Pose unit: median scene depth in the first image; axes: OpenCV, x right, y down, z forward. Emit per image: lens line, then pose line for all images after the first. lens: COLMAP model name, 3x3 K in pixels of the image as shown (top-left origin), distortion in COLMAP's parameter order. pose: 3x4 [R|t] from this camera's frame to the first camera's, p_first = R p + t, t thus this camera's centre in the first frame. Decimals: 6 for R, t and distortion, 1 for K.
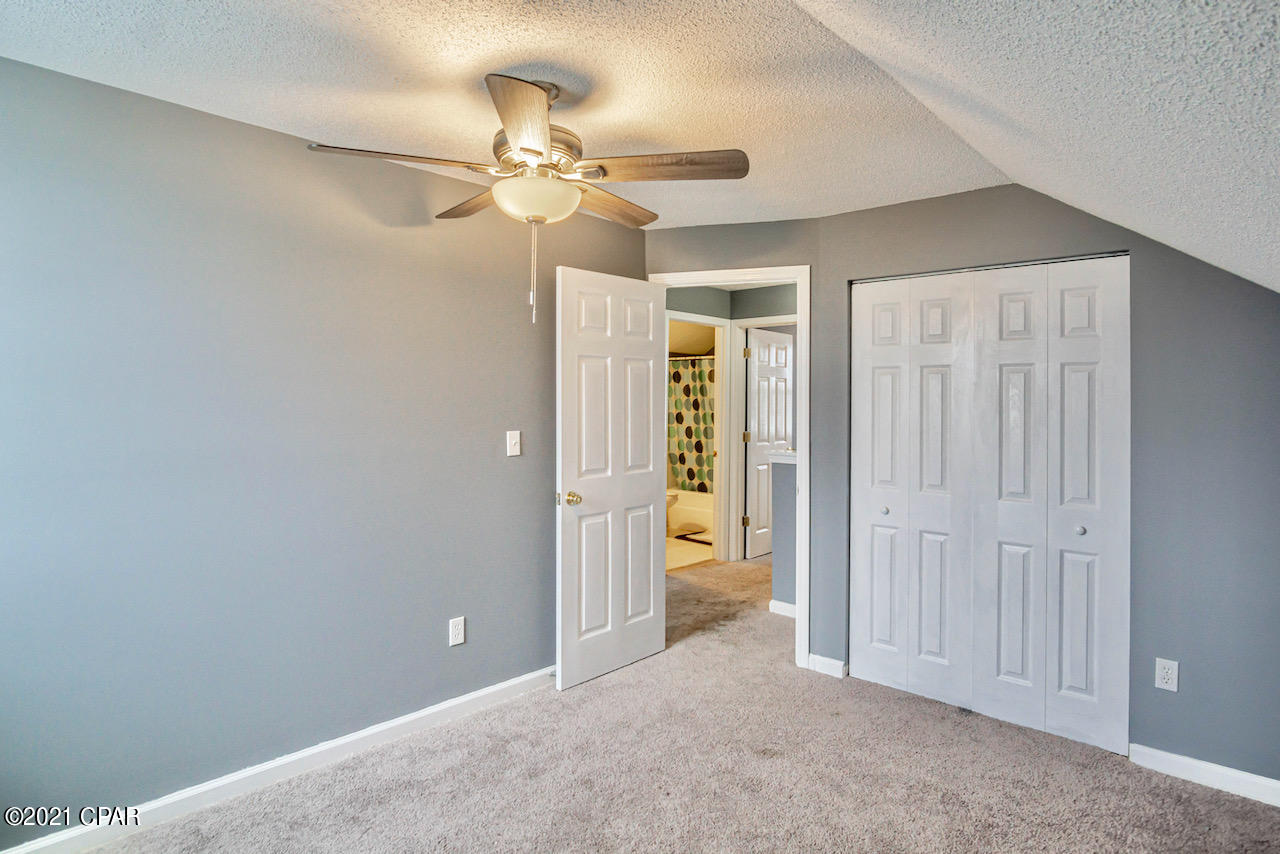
lens RADIAL K [[696.3, 0, 639.3], [0, 696.3, 431.1], [0, 0, 1]] dist [-0.015375, 0.002595]
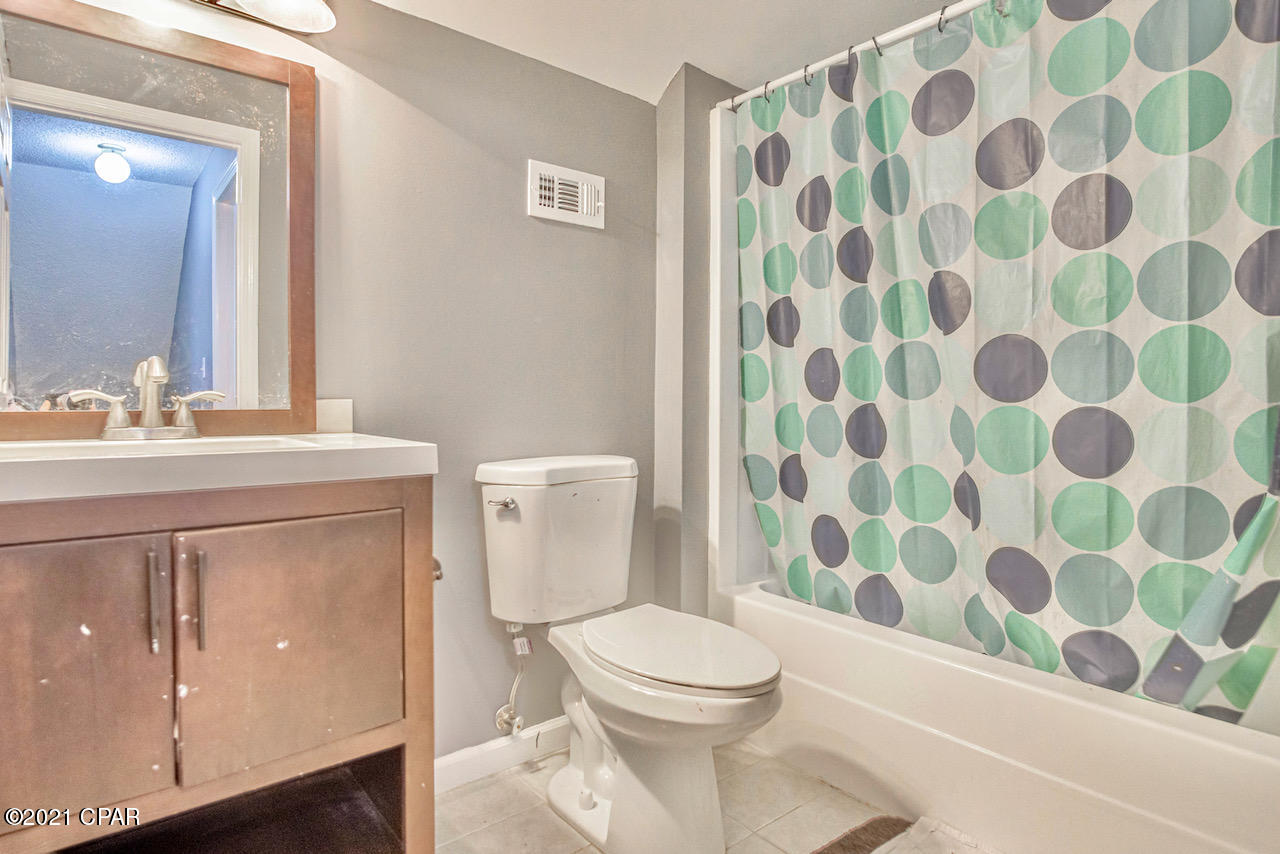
lens RADIAL K [[696.3, 0, 639.5], [0, 696.3, 428.2], [0, 0, 1]] dist [-0.015375, 0.002595]
pose [[0.991713, -0.001027, -0.128471, 0.038905], [0.001825, 0.999980, 0.006092, 0.019691], [0.128462, -0.006276, 0.991695, 0.748890]]
